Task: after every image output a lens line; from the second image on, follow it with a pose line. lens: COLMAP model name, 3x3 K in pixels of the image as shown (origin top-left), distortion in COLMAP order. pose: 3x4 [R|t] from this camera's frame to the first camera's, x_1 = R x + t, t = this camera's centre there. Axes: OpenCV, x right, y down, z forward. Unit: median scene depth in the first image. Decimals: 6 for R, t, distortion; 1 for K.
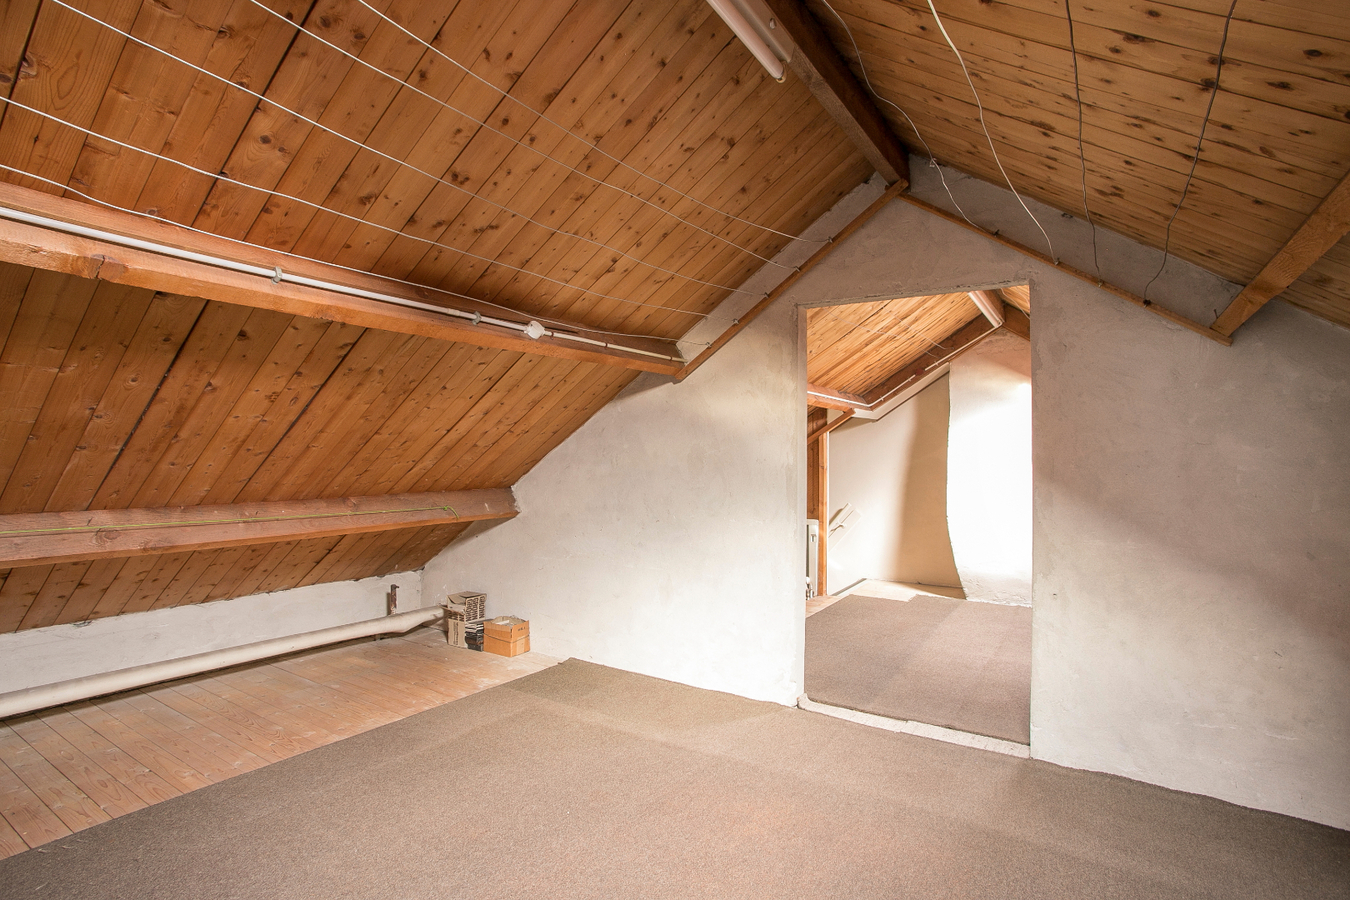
lens RADIAL K [[679.2, 0, 672.7], [0, 679.2, 458.1], [0, 0, 1]] dist [-0.085052, 0.043201]
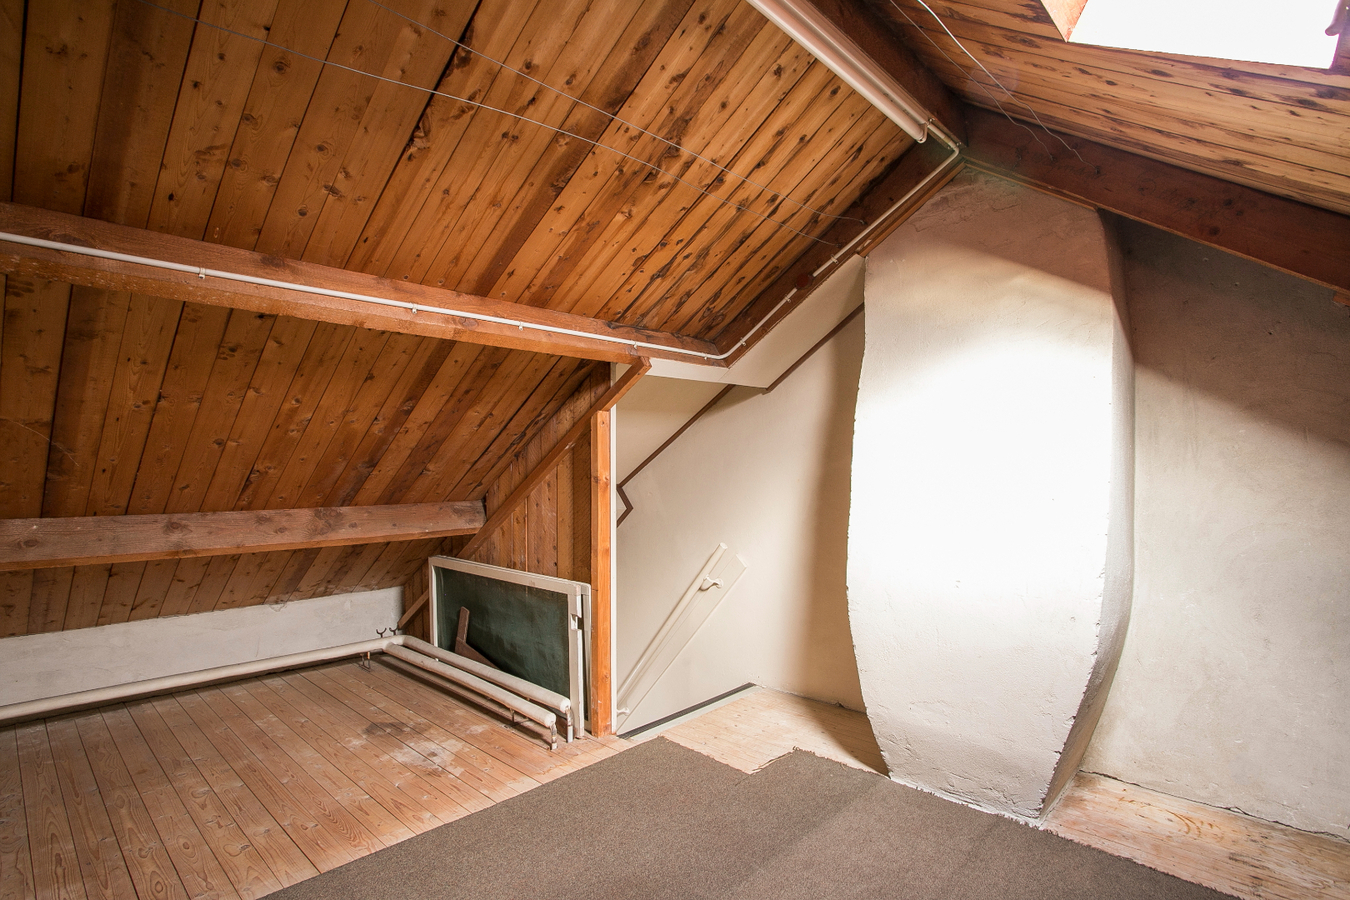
lens RADIAL K [[679.2, 0, 672.7], [0, 679.2, 458.1], [0, 0, 1]] dist [-0.085052, 0.043201]
pose [[0.986545, -0.006234, -0.163374, 0.340072], [0.006489, 0.999978, 0.001025, -0.002459], [0.163364, -0.002071, 0.986564, 0.491541]]
